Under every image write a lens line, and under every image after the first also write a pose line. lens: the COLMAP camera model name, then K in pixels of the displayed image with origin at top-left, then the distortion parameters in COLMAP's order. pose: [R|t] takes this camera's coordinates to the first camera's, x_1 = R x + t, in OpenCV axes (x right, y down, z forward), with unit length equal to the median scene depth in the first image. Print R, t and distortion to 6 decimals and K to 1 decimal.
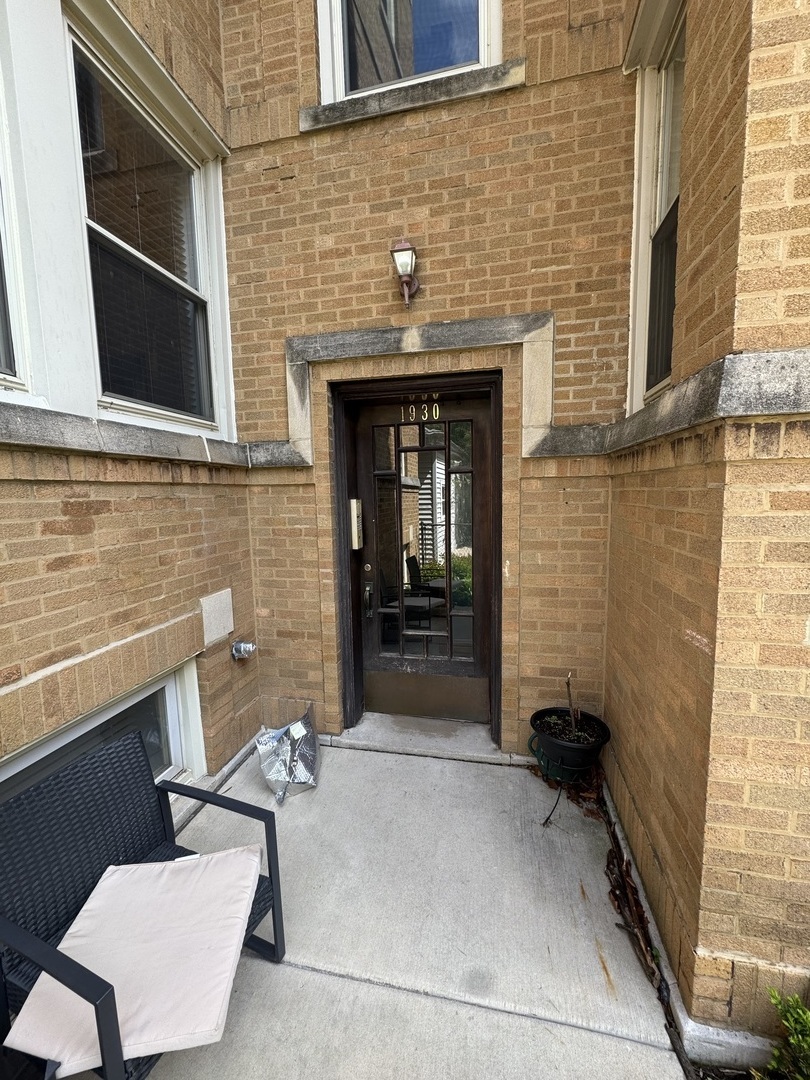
lens RADIAL K [[426.7, 0, 405.0], [0, 426.7, 540.0], [0, 0, 1]] dist [-0.001741, -0.000045]
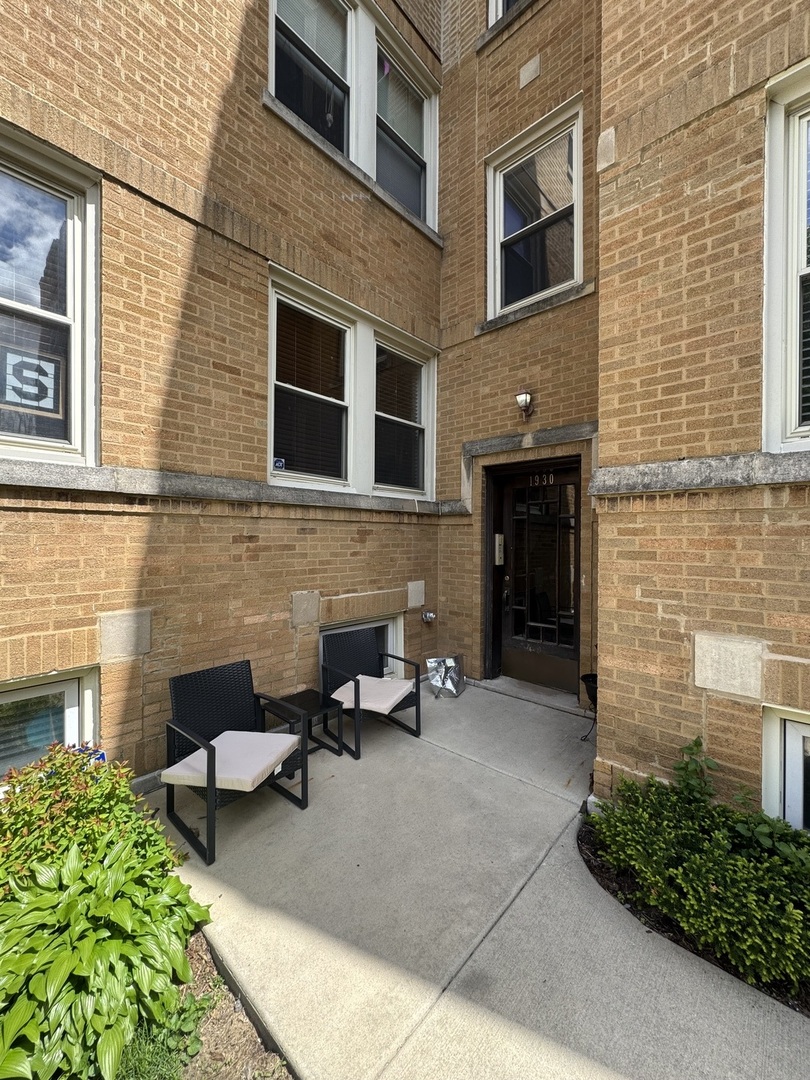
lens RADIAL K [[426.7, 0, 405.0], [0, 426.7, 540.0], [0, 0, 1]] dist [-0.001741, -0.000045]
pose [[0.858416, 0.028189, -0.512178, 0.478314], [-0.079895, 0.993650, -0.079218, 0.098177], [0.506693, 0.108922, 0.855218, -0.658904]]
